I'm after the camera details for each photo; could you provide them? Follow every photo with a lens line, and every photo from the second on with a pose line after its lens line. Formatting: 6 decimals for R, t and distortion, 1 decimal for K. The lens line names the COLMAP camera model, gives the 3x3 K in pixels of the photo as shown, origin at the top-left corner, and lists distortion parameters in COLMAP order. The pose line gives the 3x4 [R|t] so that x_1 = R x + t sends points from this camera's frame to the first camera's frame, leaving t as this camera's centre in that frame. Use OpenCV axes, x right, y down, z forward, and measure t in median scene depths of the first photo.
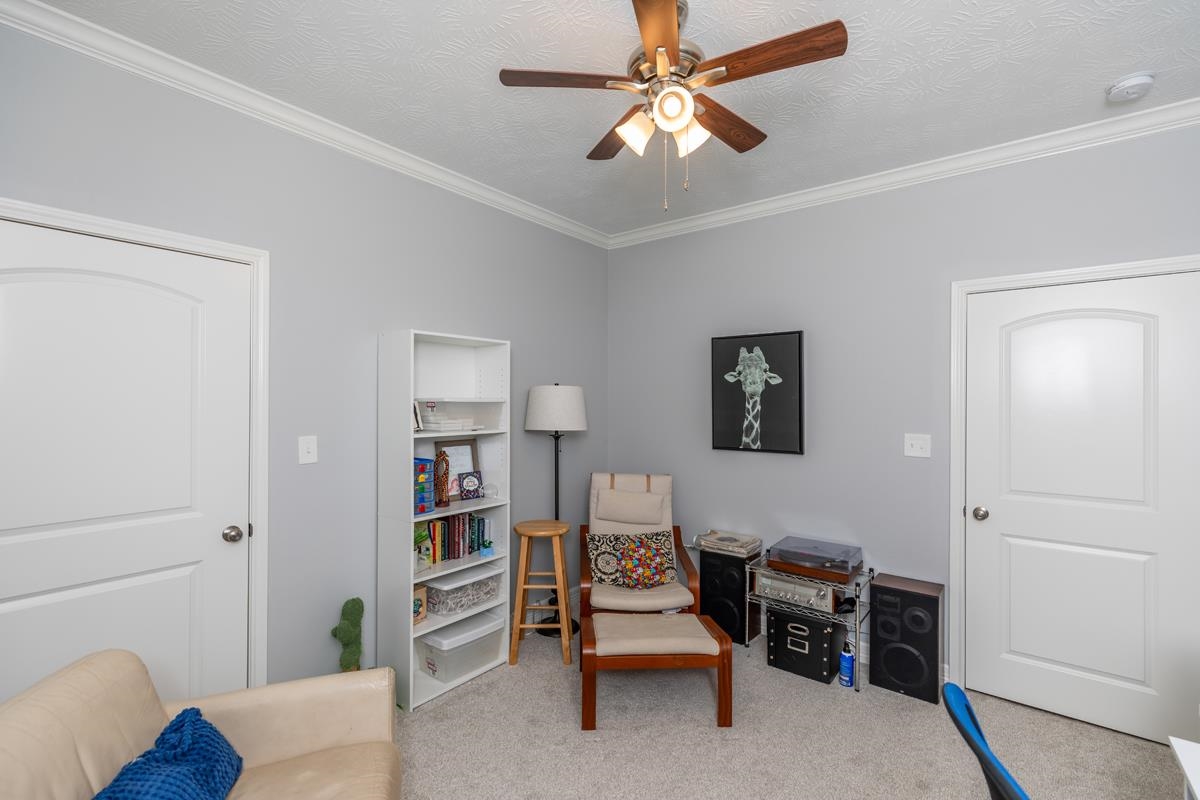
lens RADIAL K [[536.0, 0, 600.0], [0, 536.0, 400.0], [0, 0, 1]] dist [0.001527, 0.000363]
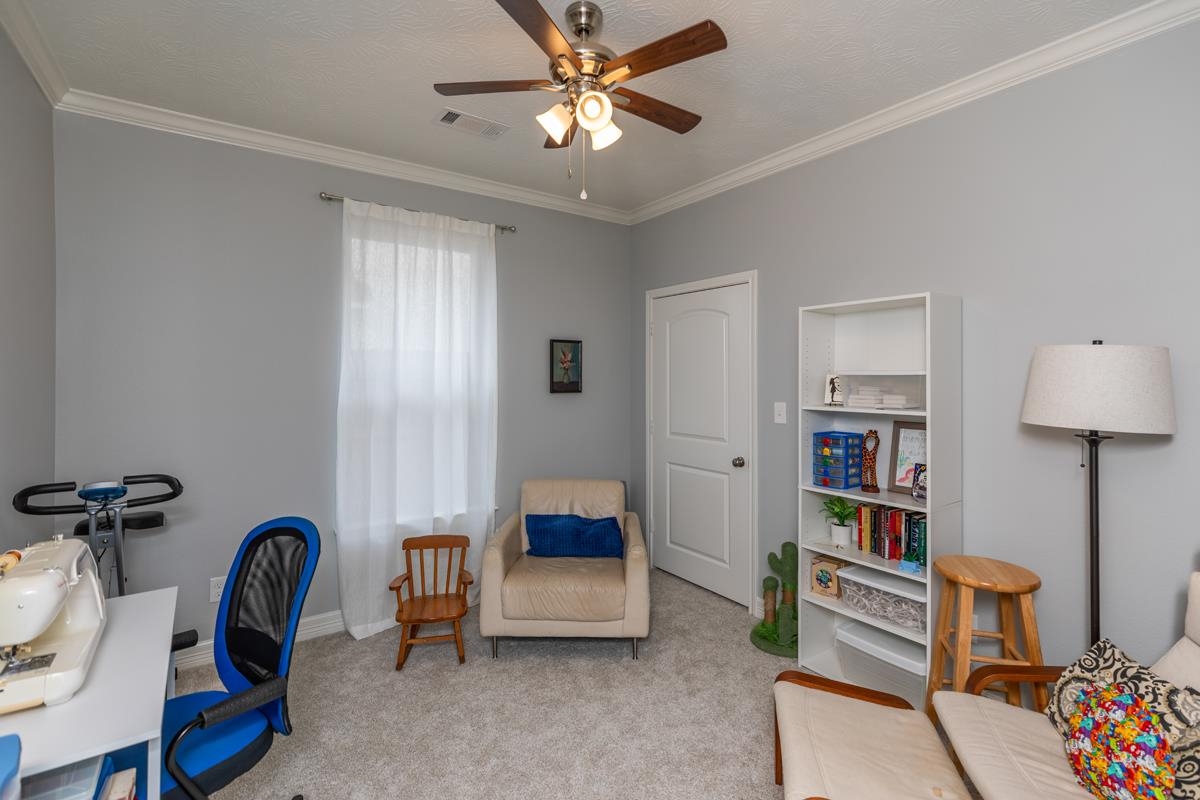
lens RADIAL K [[552.9, 0, 599.5], [0, 552.9, 368.7], [0, 0, 1]] dist [0.001593, 0.000309]
pose [[-0.288178, -0.014471, -0.957468, 0.737353], [-0.001926, 0.999893, -0.014532, 0.005598], [0.957575, -0.002344, -0.288175, 0.836586]]
